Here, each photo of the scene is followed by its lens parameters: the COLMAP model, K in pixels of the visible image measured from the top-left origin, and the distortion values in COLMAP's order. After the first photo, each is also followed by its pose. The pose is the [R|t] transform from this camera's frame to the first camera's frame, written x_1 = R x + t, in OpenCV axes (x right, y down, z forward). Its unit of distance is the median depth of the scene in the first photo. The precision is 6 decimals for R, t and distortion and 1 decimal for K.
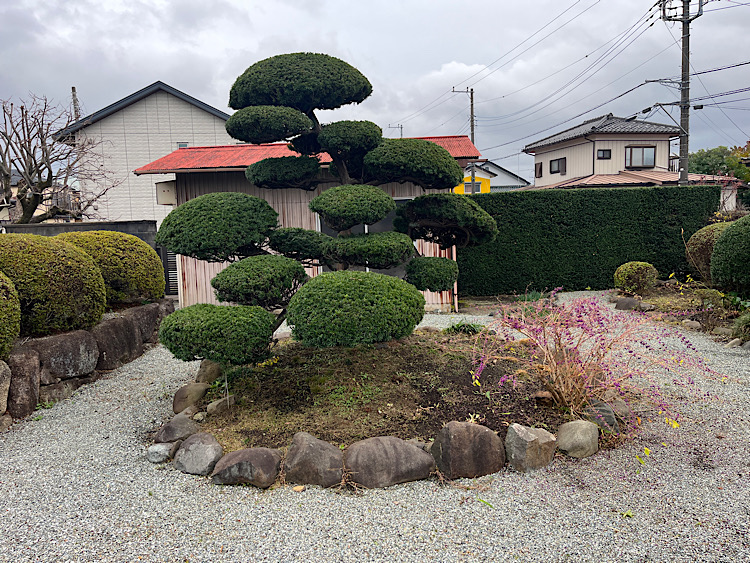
lens RADIAL K [[573.6, 0, 375.3], [0, 573.6, 280.0], [0, 0, 1]] dist [0.082593, -0.110419]
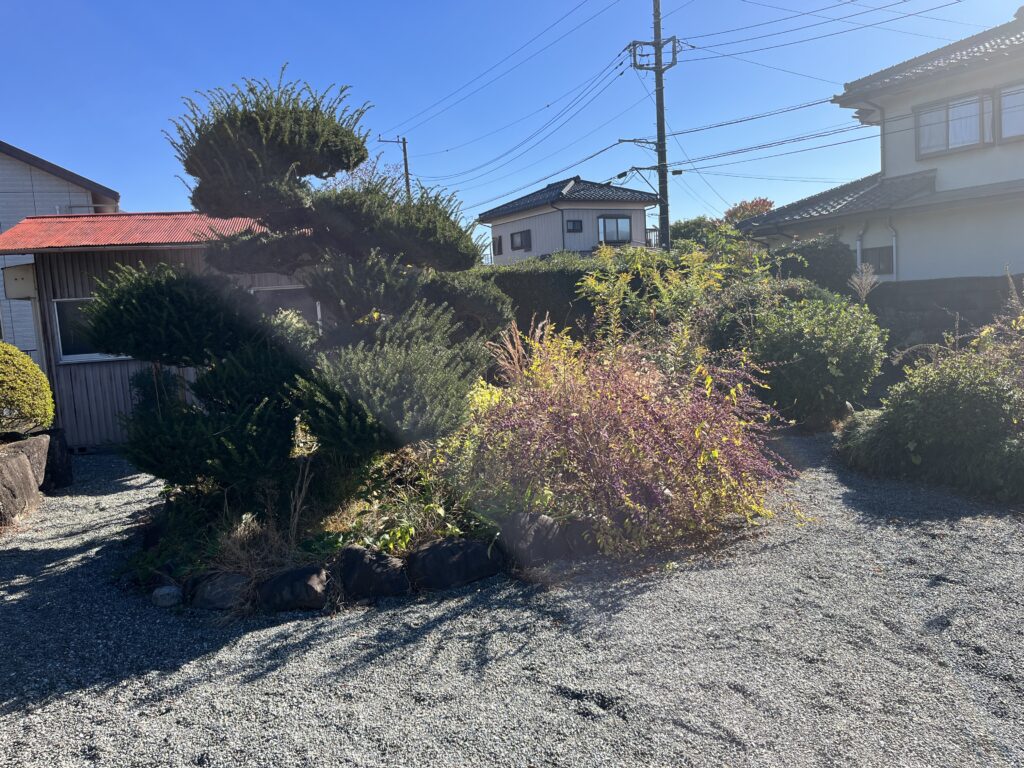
lens RADIAL K [[783.1, 0, 512.5], [0, 783.1, 382.0], [0, 0, 1]] dist [0.082593, -0.110419]
pose [[0.953982, -0.057855, 0.294229, -0.040423], [0.062515, 0.998023, -0.006450, 0.006222], [-0.293274, 0.024547, 0.955713, -0.040222]]
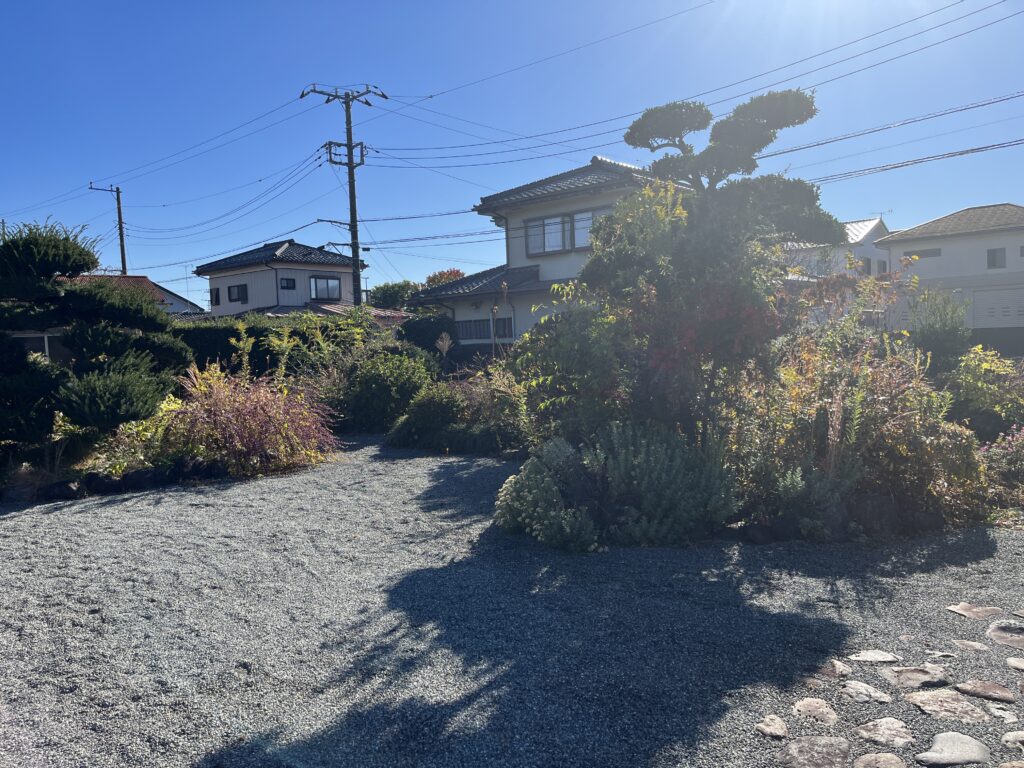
lens RADIAL K [[779.6, 0, 512.5], [0, 779.6, 389.8], [0, 0, 1]] dist [0.086613, -0.102221]
pose [[0.806414, -0.035594, 0.590280, -0.087542], [0.071428, 0.996741, -0.037478, 0.033676], [-0.587022, 0.072385, 0.806328, -0.294402]]
